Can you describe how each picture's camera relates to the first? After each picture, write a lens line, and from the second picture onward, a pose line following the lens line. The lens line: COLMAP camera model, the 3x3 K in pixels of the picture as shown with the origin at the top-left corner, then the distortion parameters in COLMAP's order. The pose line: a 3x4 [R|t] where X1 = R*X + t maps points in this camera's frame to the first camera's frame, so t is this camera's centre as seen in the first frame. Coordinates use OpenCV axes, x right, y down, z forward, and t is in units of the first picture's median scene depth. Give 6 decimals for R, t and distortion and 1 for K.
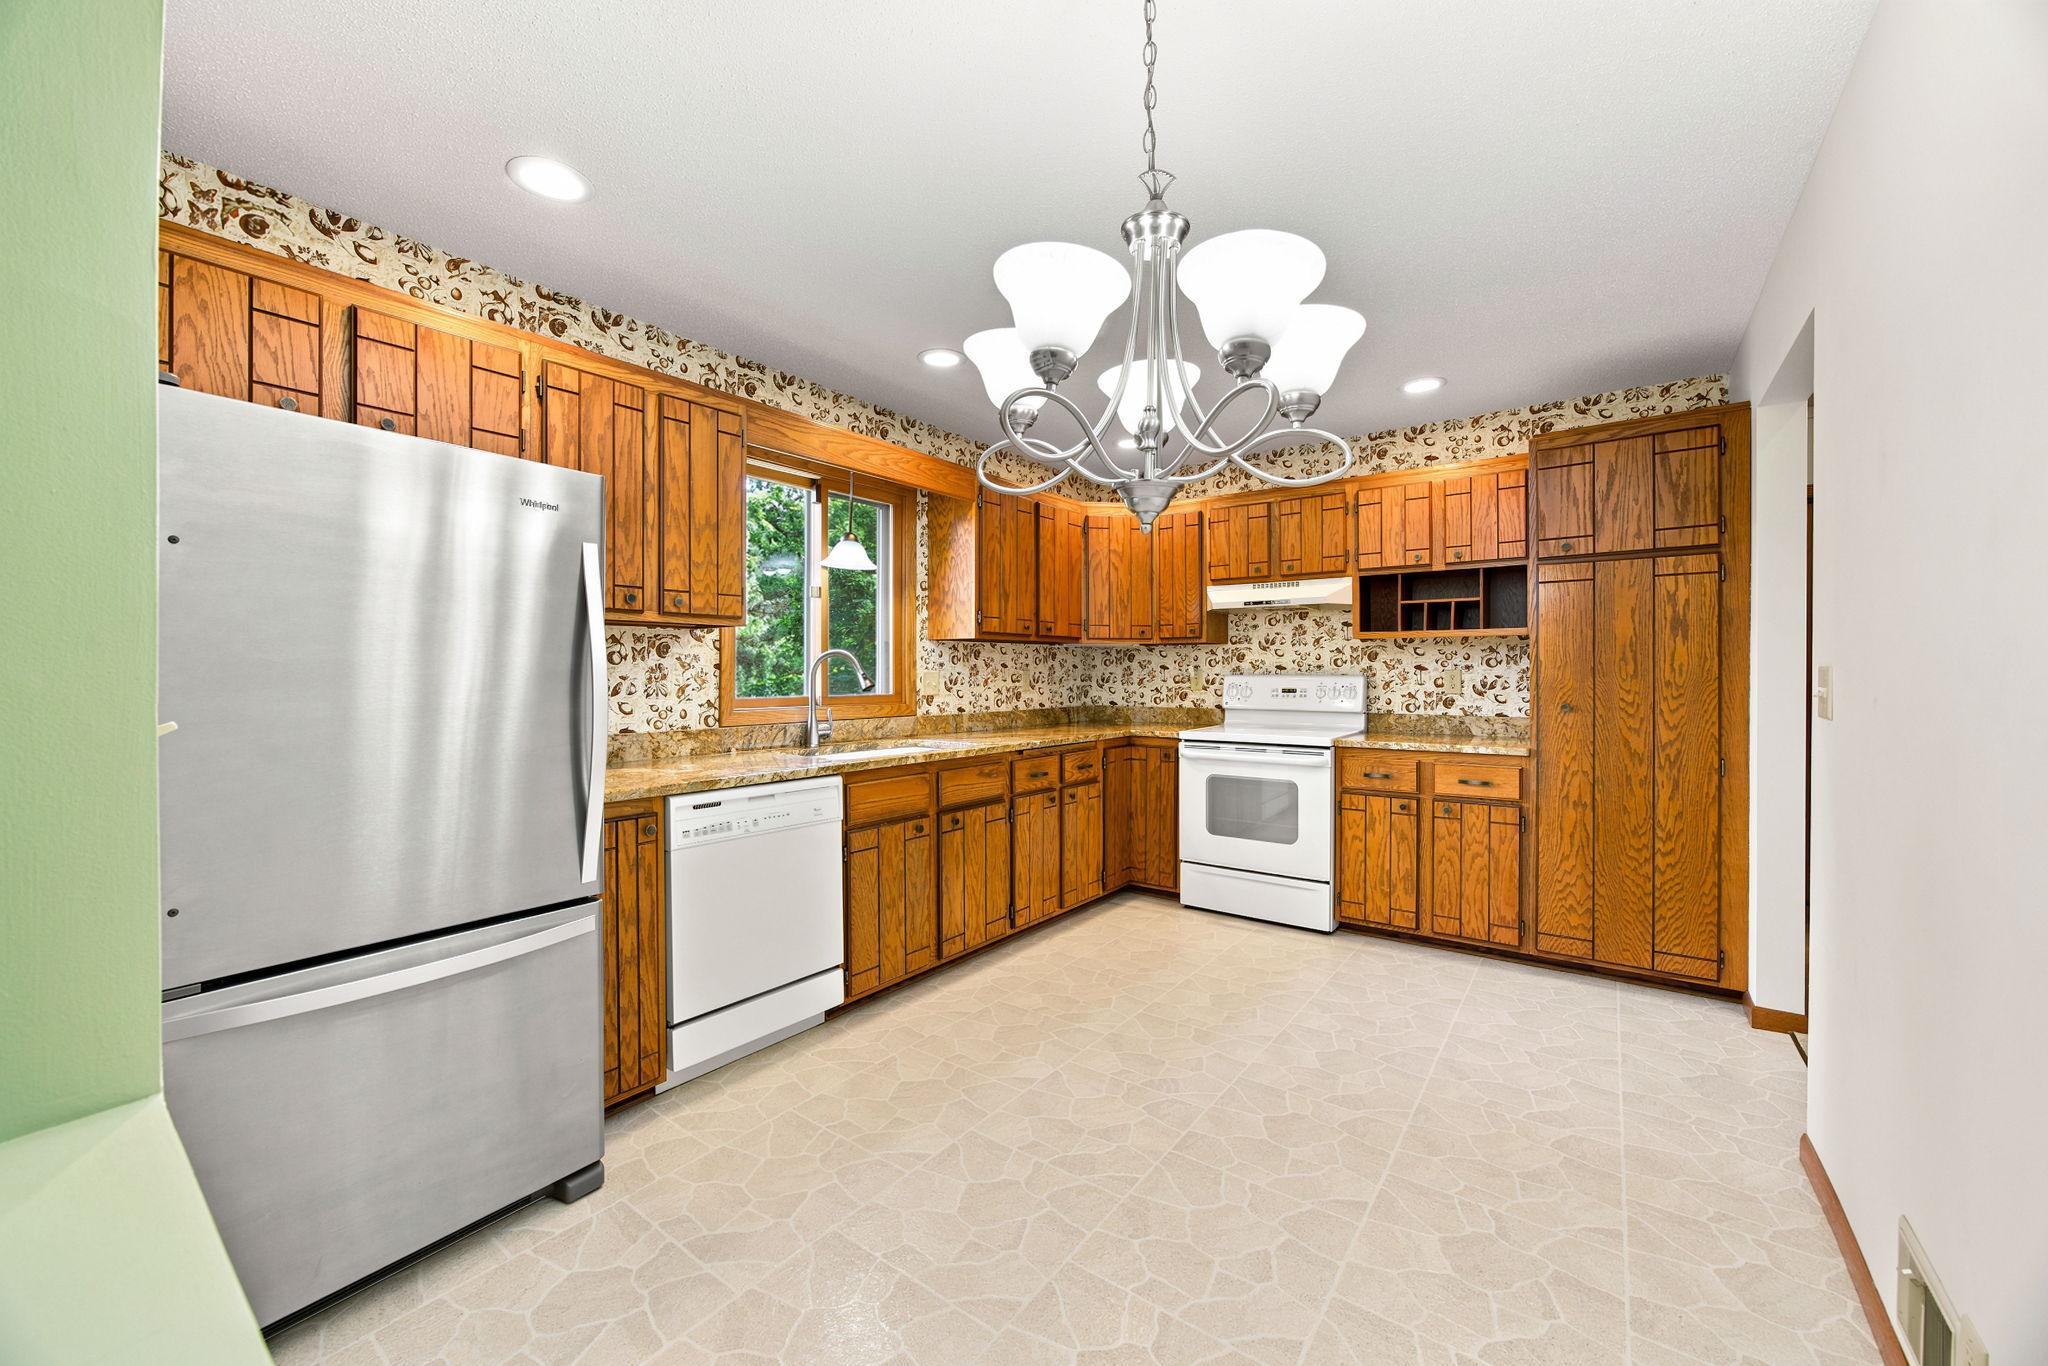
lens RADIAL K [[802.6, 0, 1013.7], [0, 802.6, 673.6], [0, 0, 1]] dist [-0.033562, 0.016532]
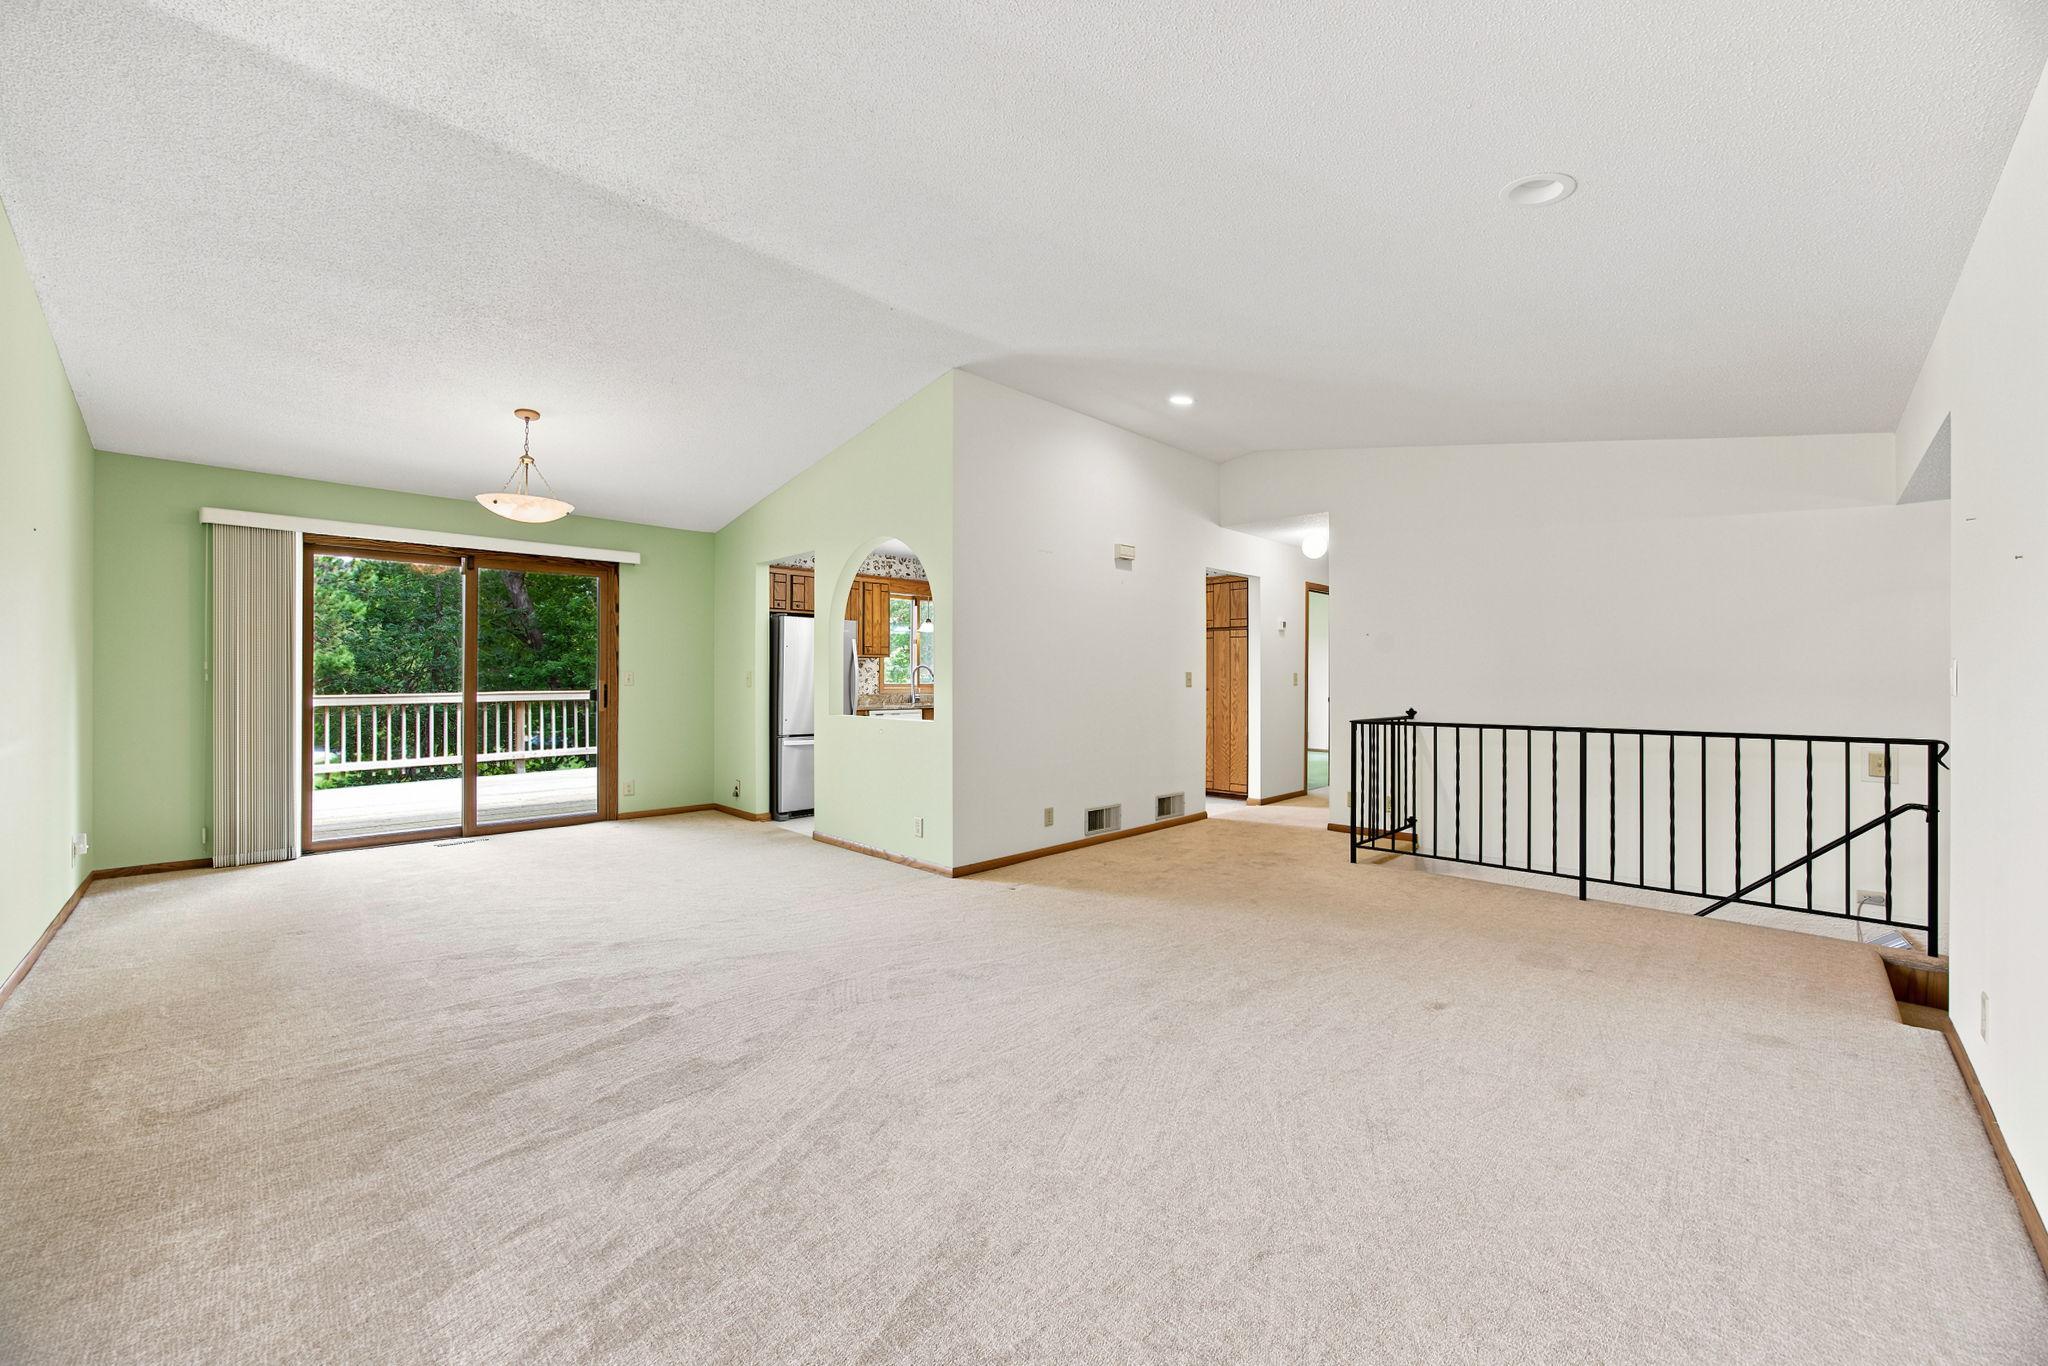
lens RADIAL K [[802.6, 0, 1013.7], [0, 802.6, 673.6], [0, 0, 1]] dist [-0.033562, 0.016532]
pose [[0.990656, 0.003059, -0.136350, 0.455997], [-0.004233, 0.999956, -0.008323, 0.019307], [0.136318, 0.008822, 0.990626, -1.637581]]
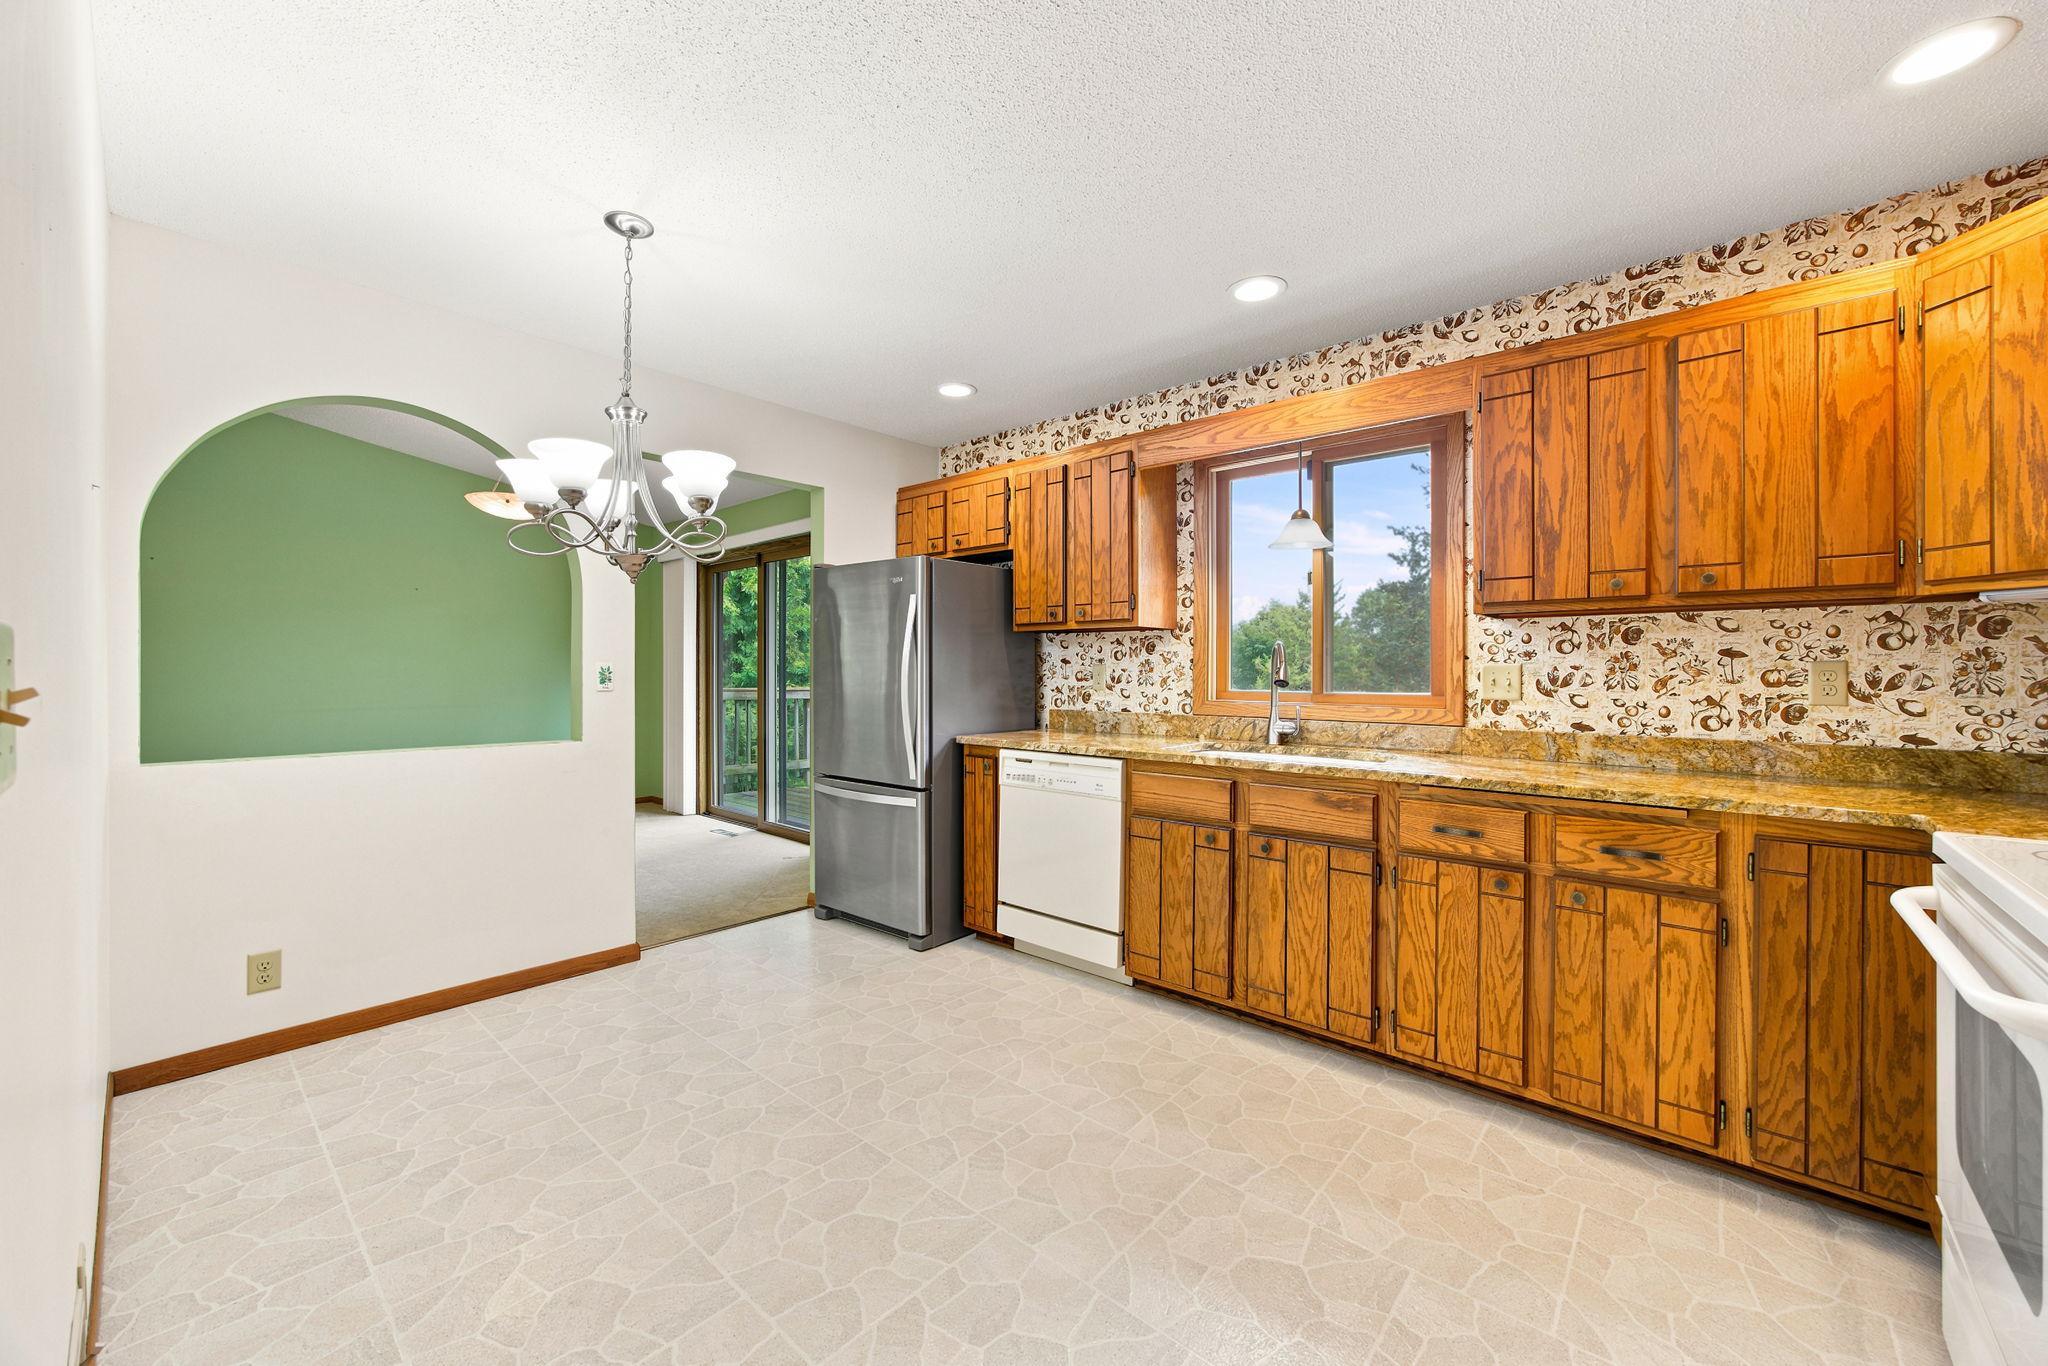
lens RADIAL K [[795.9, 0, 1008.7], [0, 795.9, 664.8], [0, 0, 1]] dist [-0.000714, -0.000001]
pose [[-0.081716, -0.003978, -0.996648, 0.786353], [-0.002730, 0.999989, -0.003768, 0.001402], [0.996652, 0.002413, -0.081726, 0.836896]]
